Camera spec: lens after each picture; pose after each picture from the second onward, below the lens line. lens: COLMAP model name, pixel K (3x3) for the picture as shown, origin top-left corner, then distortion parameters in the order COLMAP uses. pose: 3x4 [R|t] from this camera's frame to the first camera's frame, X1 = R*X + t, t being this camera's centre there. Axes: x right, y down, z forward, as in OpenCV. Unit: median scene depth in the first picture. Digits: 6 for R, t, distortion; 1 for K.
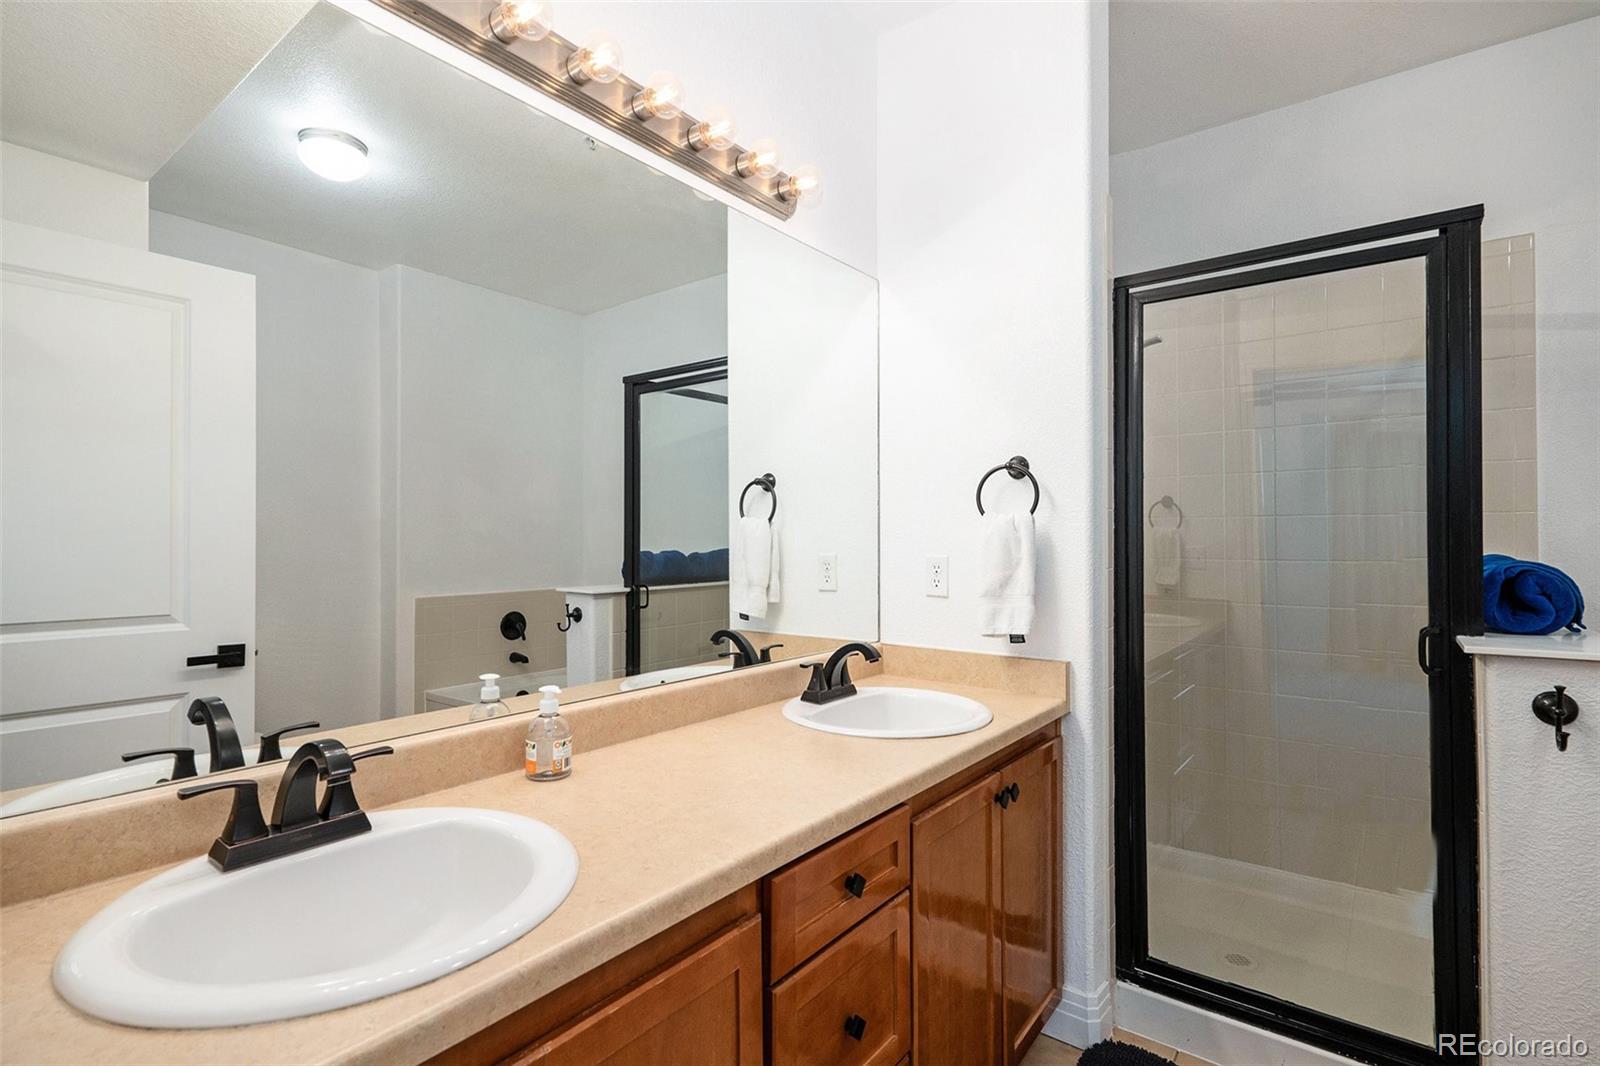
lens RADIAL K [[760.0, 0, 803.5], [0, 760.0, 538.6], [0, 0, 1]] dist [0.003366, 0.000416]
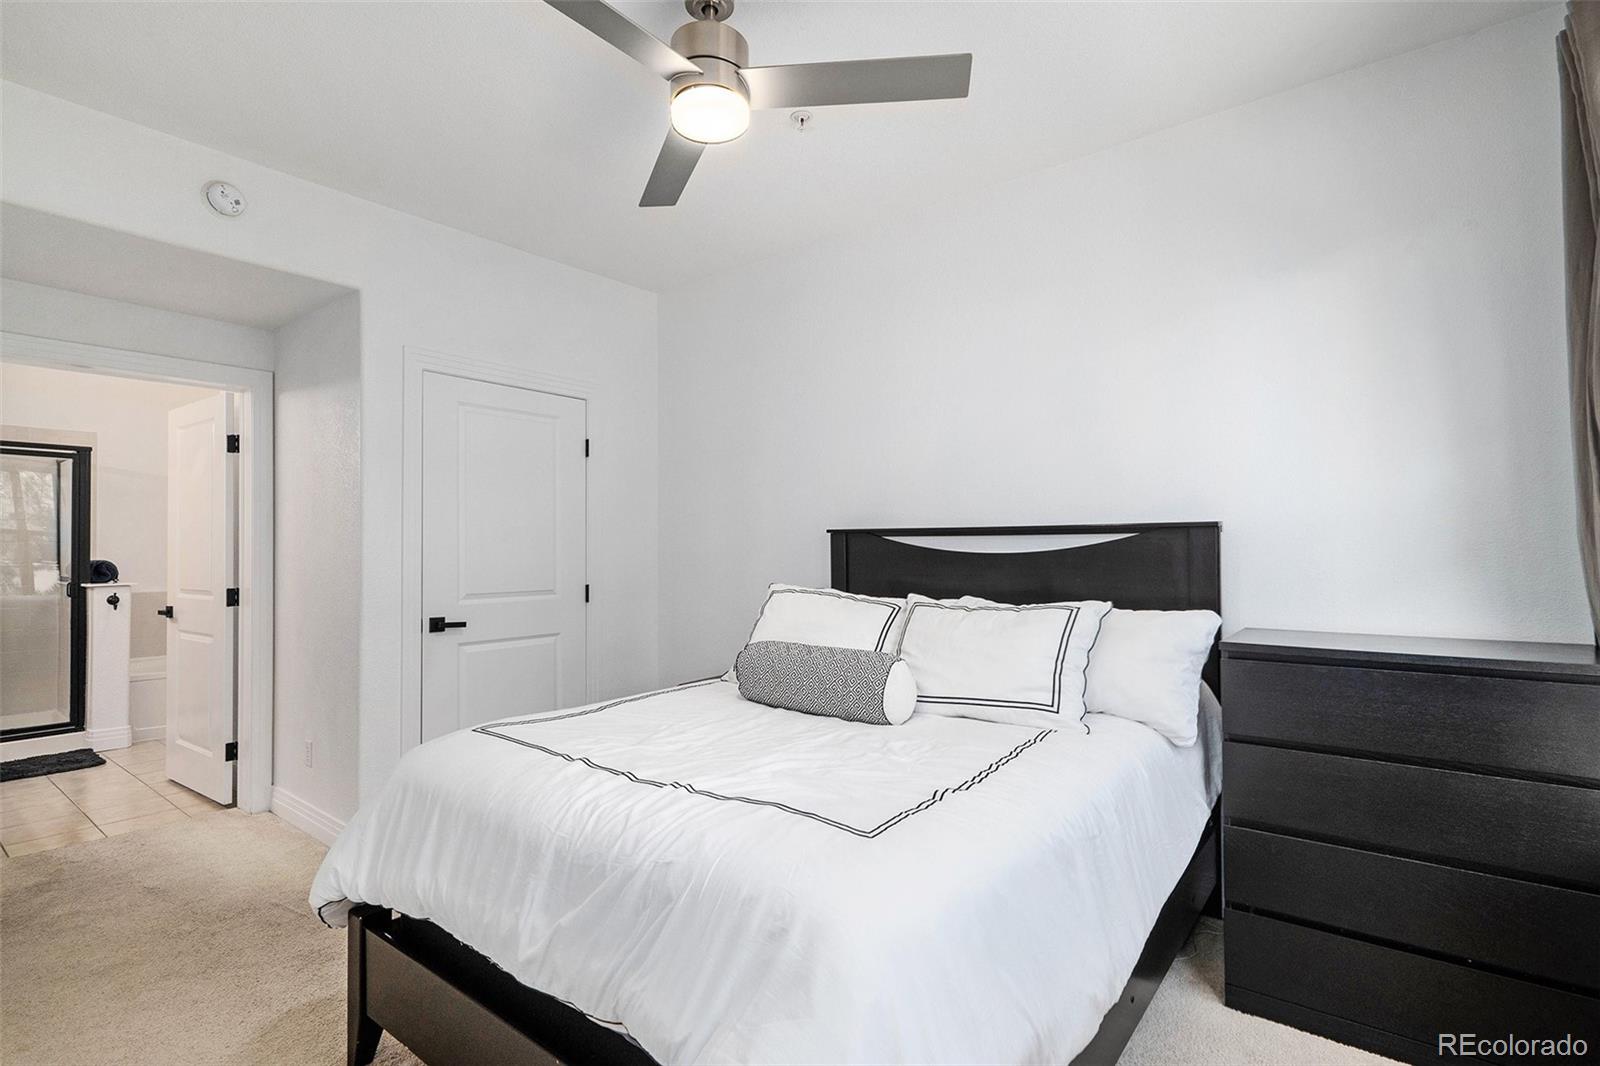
lens RADIAL K [[760.0, 0, 801.7], [0, 760.0, 539.5], [0, 0, 1]] dist [0.003366, 0.000416]
pose [[-0.001325, 0.015423, 0.999880, -2.324168], [-0.000686, 0.999881, -0.015424, -0.009289], [-0.999999, -0.000706, -0.001314, -1.991554]]
